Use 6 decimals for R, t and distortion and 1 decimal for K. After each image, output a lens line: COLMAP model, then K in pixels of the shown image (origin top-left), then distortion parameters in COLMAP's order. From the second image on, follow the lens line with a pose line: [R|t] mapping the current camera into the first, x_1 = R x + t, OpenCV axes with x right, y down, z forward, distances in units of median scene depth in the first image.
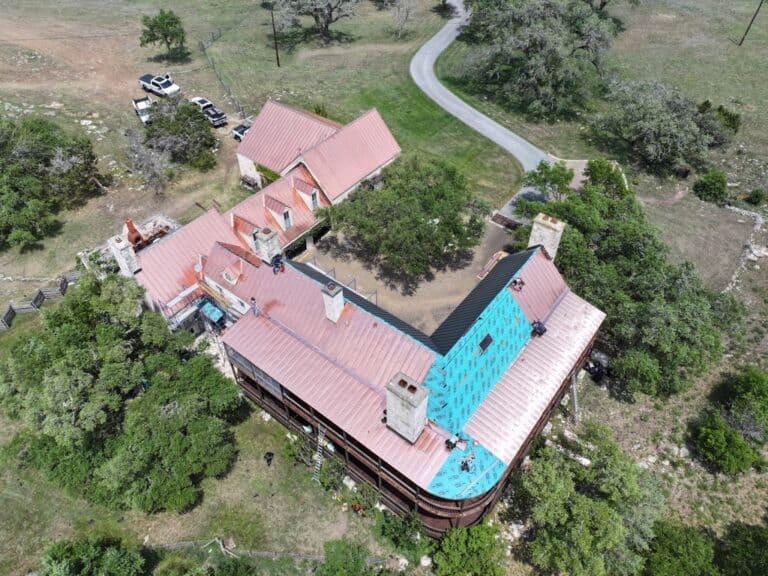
lens RADIAL K [[549.9, 0, 384.0], [0, 549.9, 288.0], [0, 0, 1]] dist [-0.008801, -0.002483]
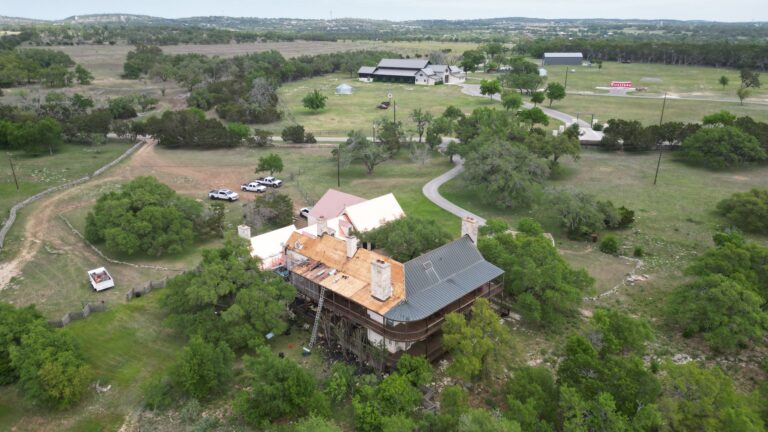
lens RADIAL K [[549.8, 0, 384.0], [0, 549.8, 216.0], [0, 0, 1]] dist [0.004264, 0.000320]
pose [[0.994105, 0.027717, -0.104815, 0.132311], [-0.071595, 0.893817, -0.442680, 0.459468], [0.081416, 0.447575, 0.890533, -0.445614]]
